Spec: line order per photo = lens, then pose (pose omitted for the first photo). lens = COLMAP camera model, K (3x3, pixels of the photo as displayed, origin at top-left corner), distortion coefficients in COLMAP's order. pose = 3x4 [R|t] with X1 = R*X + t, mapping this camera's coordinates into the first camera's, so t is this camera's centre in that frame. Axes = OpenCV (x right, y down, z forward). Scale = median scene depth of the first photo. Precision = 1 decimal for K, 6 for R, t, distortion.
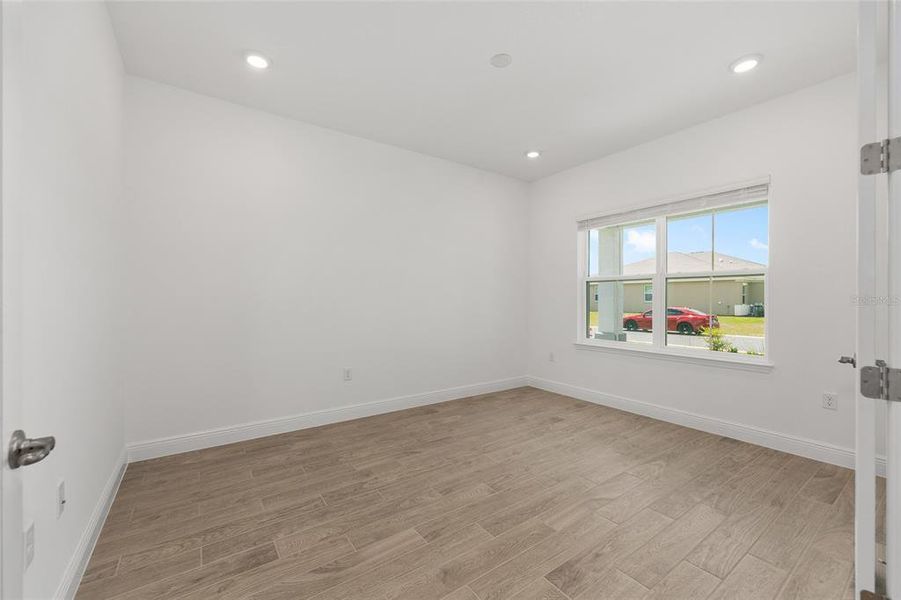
lens RADIAL K [[360.7, 0, 452.6], [0, 360.7, 299.6], [0, 0, 1]] dist [-0.000119, 0.000277]
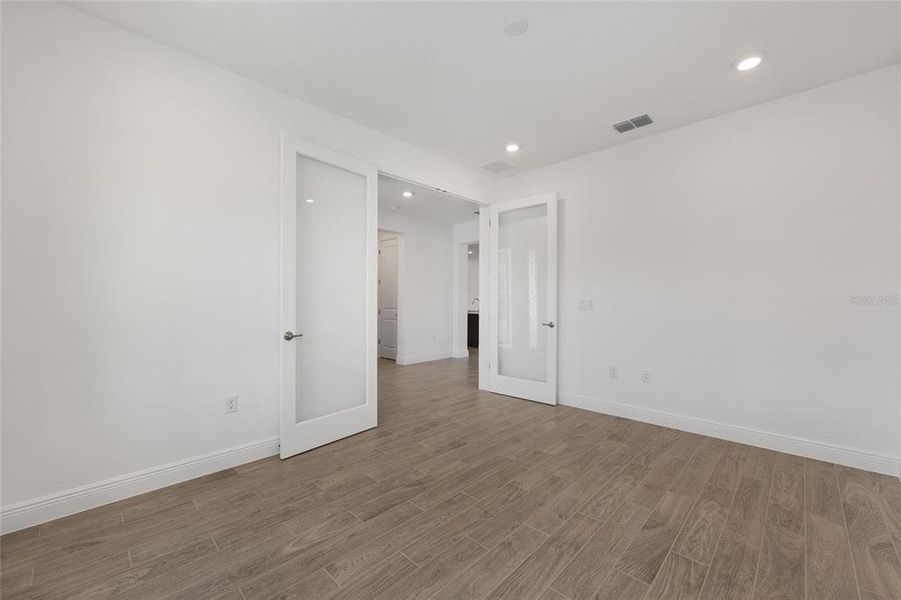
lens RADIAL K [[360.7, 0, 452.6], [0, 360.7, 299.6], [0, 0, 1]] dist [-0.000119, 0.000277]
pose [[-0.982794, -0.004323, -0.184653, 0.441250], [-0.003660, 0.999986, -0.003935, 0.001594], [0.184668, -0.003191, -0.982796, 1.826728]]
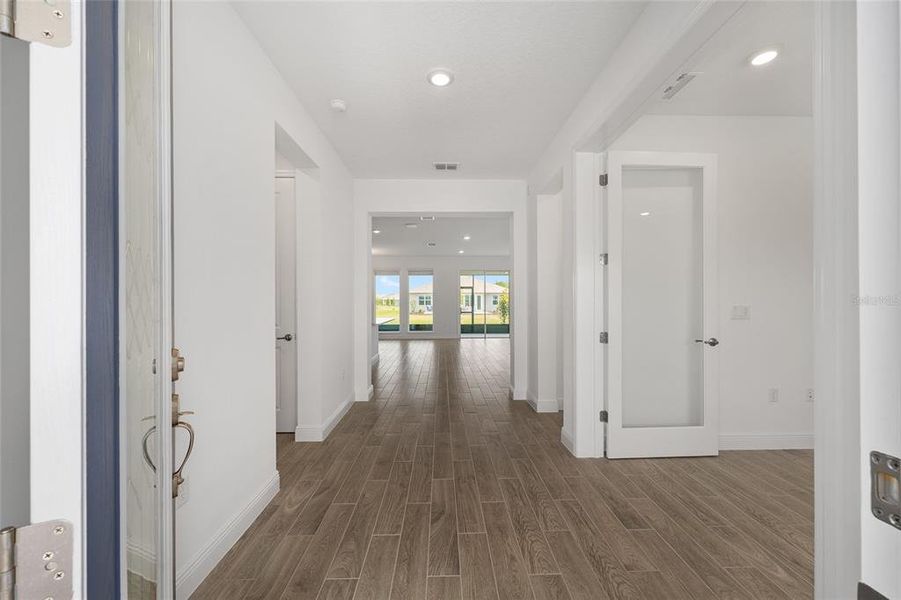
lens RADIAL K [[343.5, 0, 453.4], [0, 343.5, 312.9], [0, 0, 1]] dist [-0.000695, 0.000014]
pose [[-0.548379, 0.001352, -0.836229, 0.522445], [-0.001060, 0.999997, 0.002311, 0.003647], [0.836229, 0.002153, -0.548375, 1.614030]]
